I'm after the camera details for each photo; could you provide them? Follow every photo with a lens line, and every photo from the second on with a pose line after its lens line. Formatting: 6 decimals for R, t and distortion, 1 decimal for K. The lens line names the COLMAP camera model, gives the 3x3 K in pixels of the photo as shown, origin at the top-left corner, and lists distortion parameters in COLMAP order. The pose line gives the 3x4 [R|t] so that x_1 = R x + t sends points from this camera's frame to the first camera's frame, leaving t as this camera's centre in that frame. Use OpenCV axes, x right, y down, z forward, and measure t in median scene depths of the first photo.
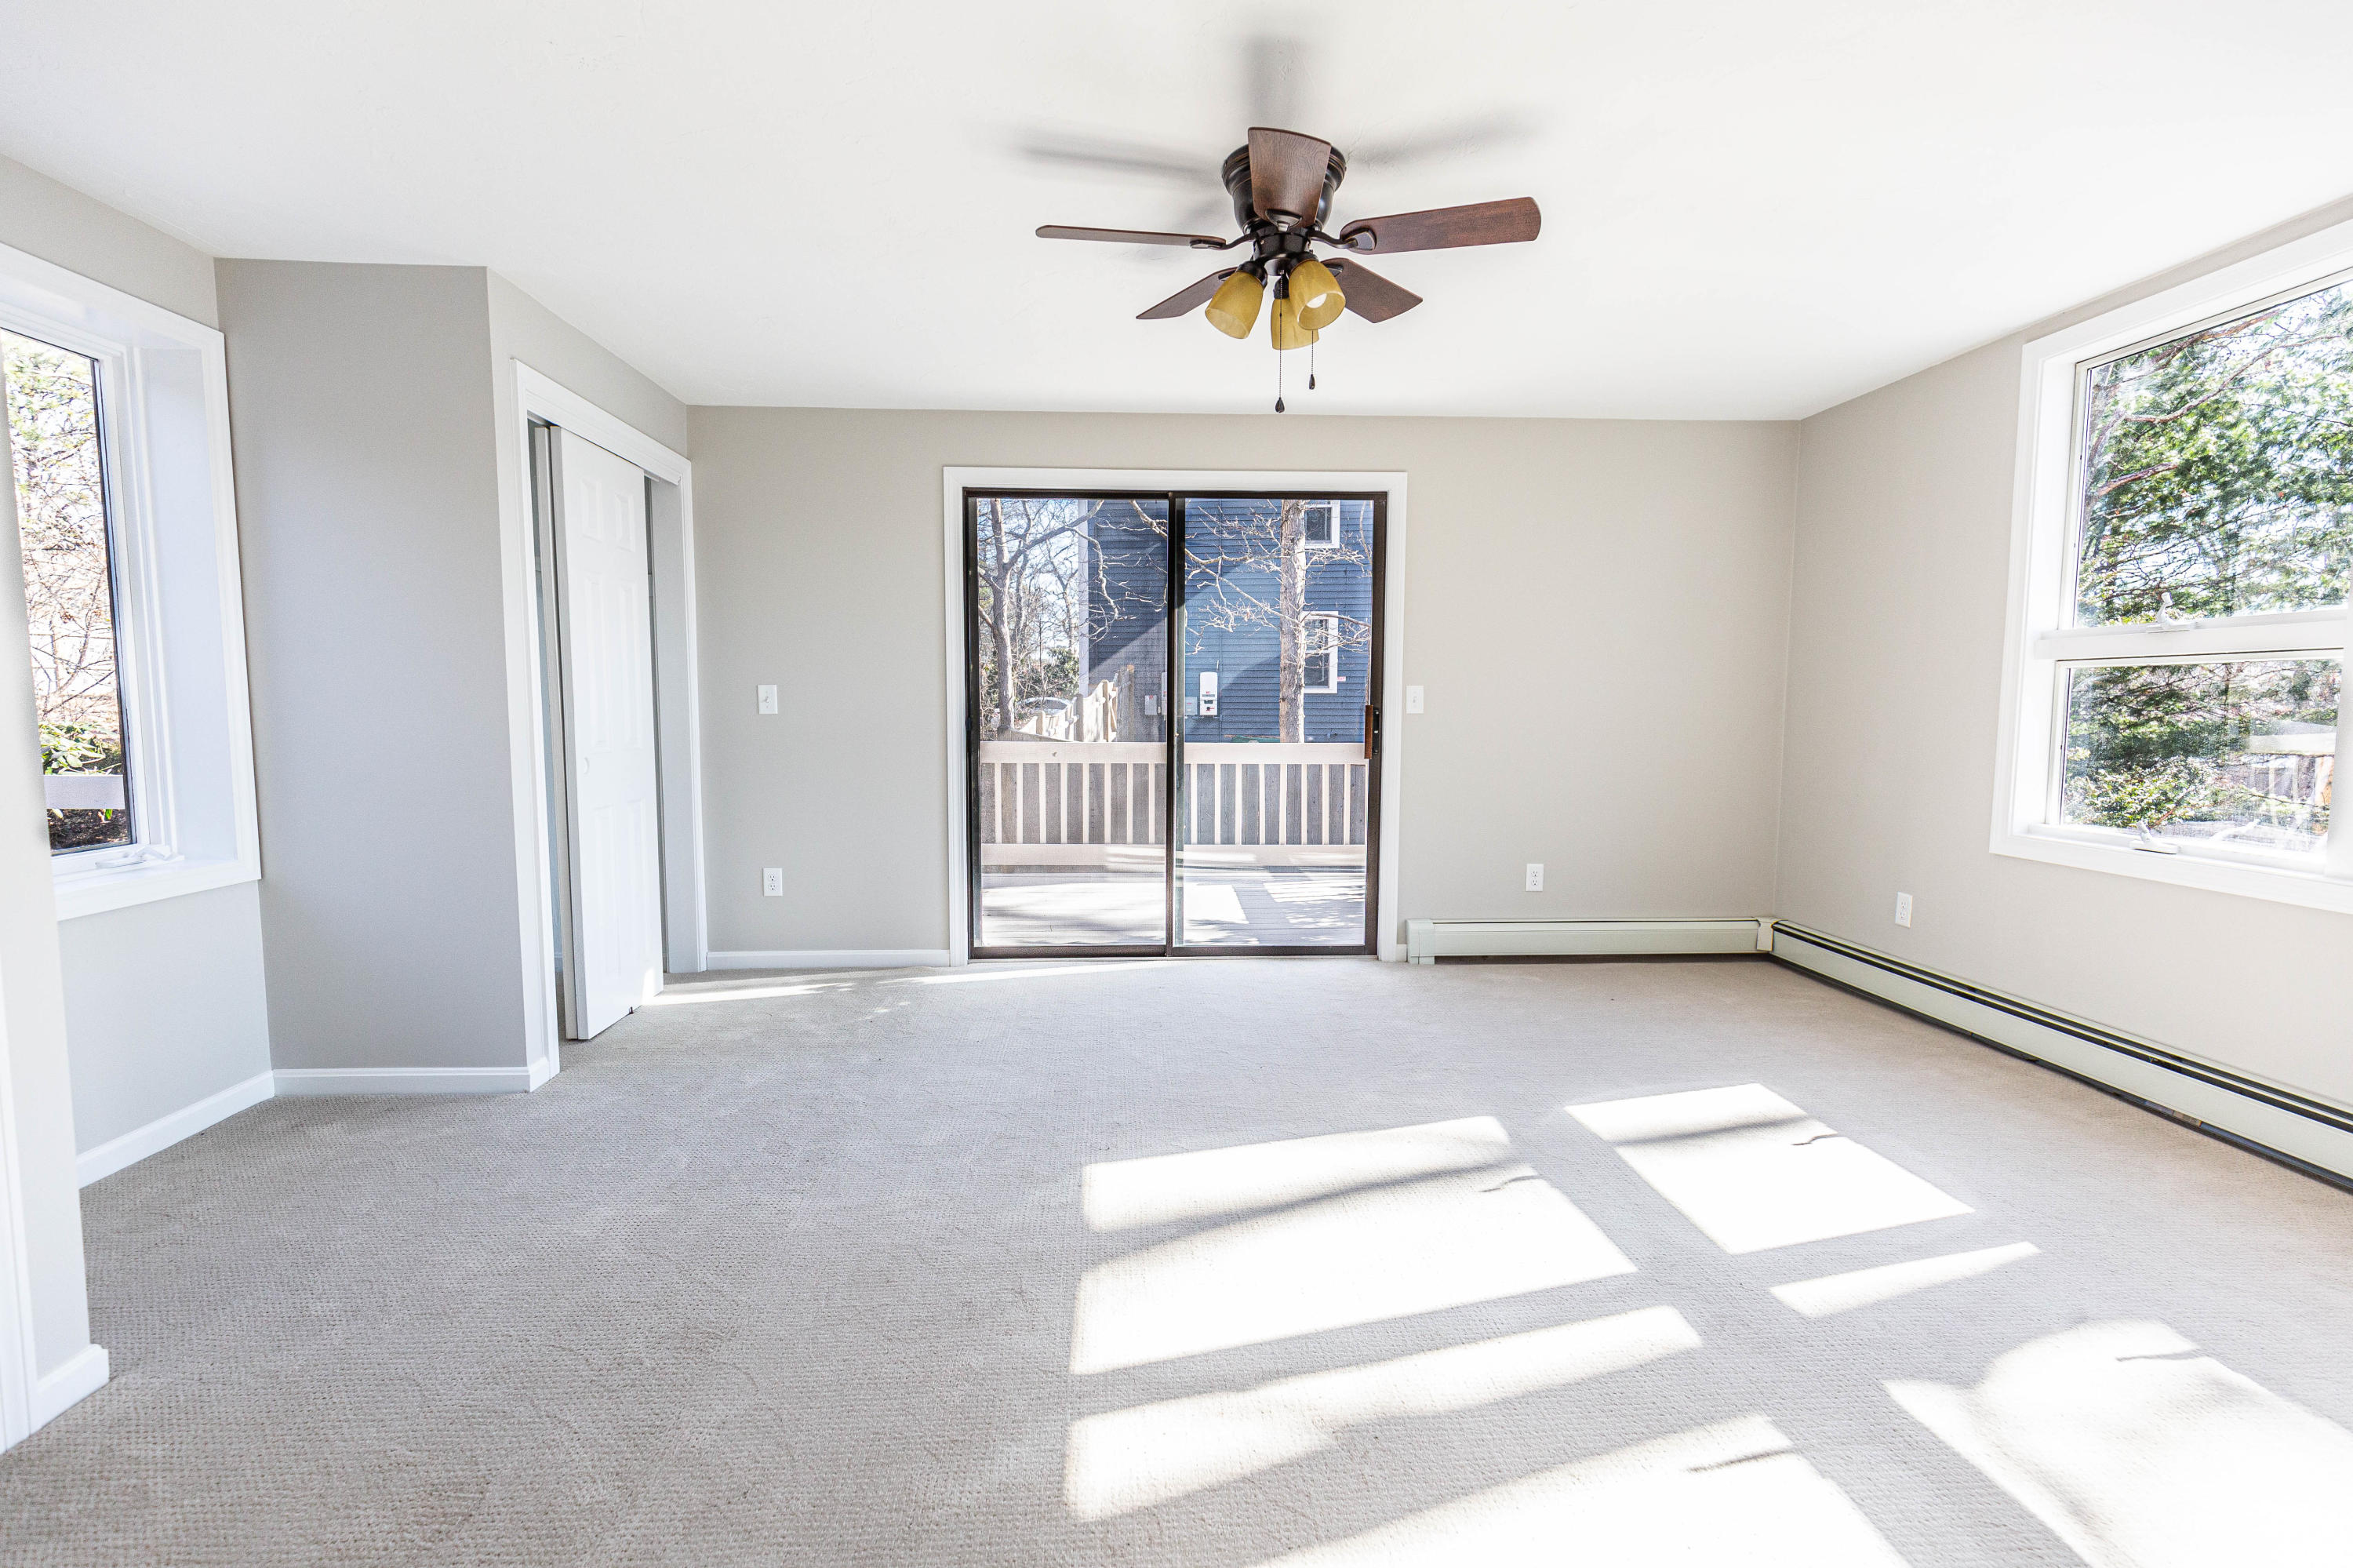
lens RADIAL K [[1086.2, 0, 1176.5], [0, 1086.2, 784.0], [0, 0, 1]] dist [0.044629, 0.000068]
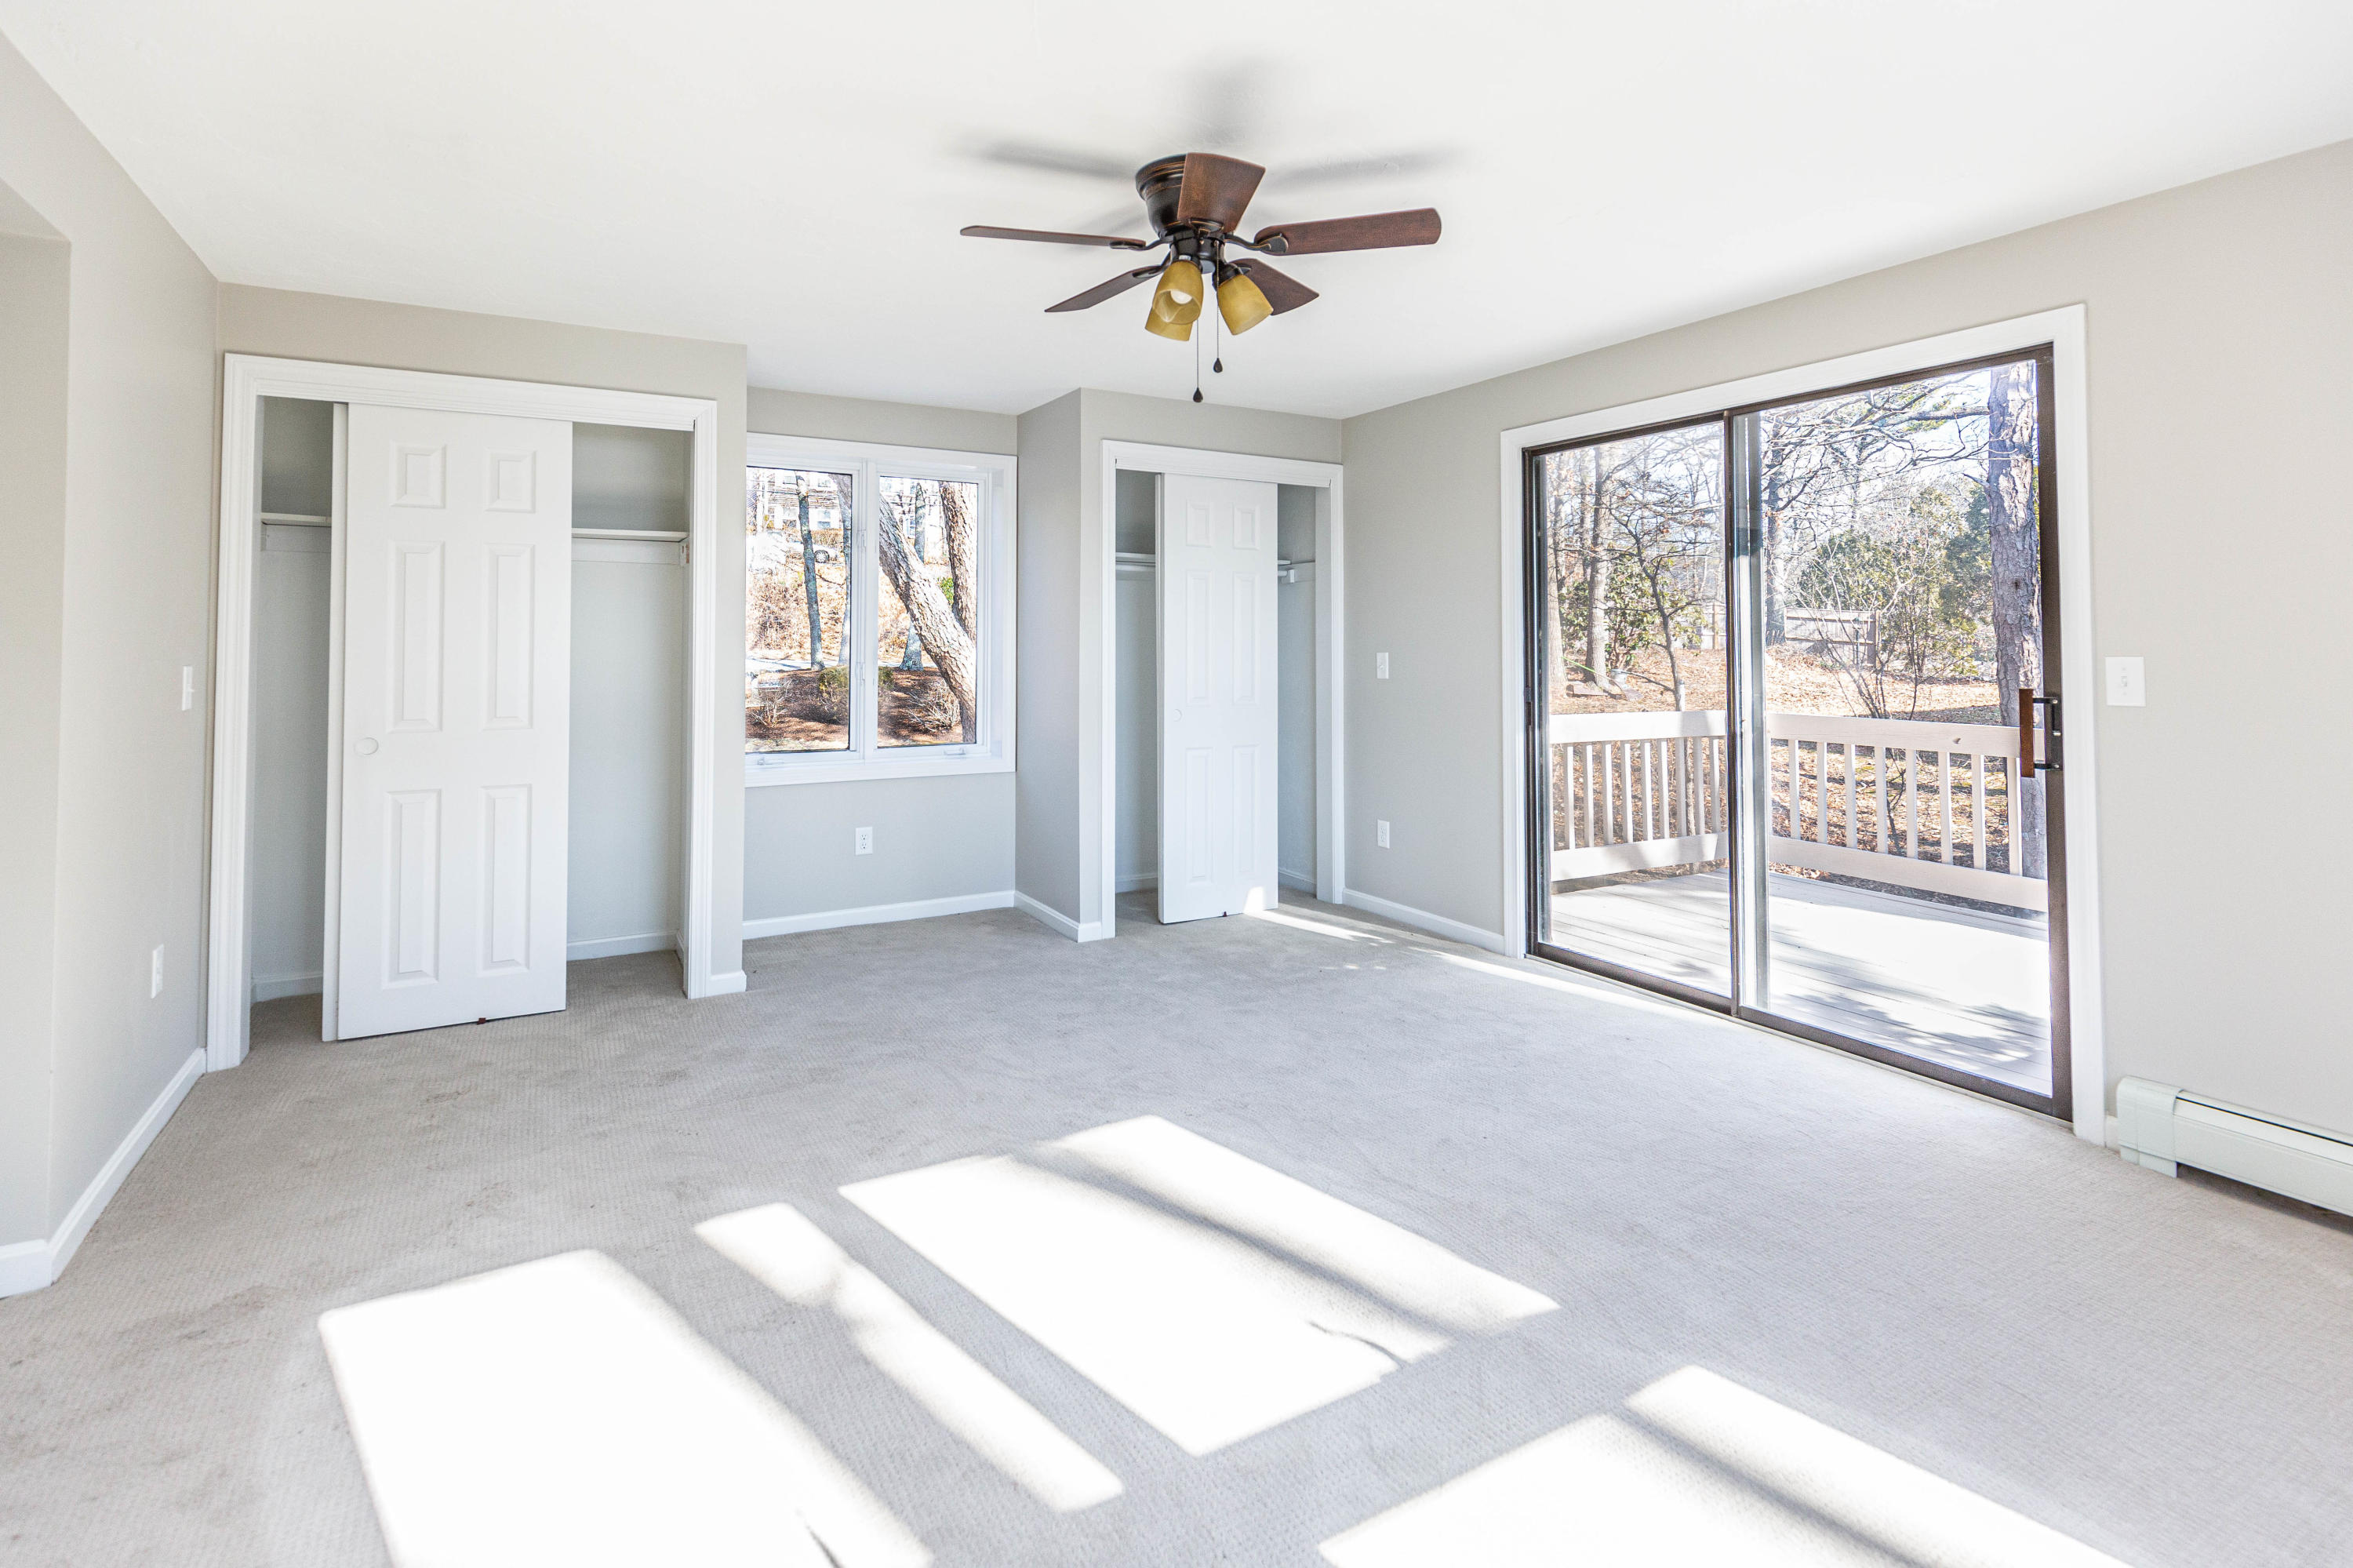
lens RADIAL K [[1118.2, 0, 1176.5], [0, 1118.2, 784.0], [0, 0, 1]] dist [0.021352, -0.000002]
pose [[0.440501, 0.115269, -0.890321, 0.639148], [-0.066404, 0.993190, 0.095733, -0.068636], [0.895293, 0.016950, 0.445156, 0.362431]]
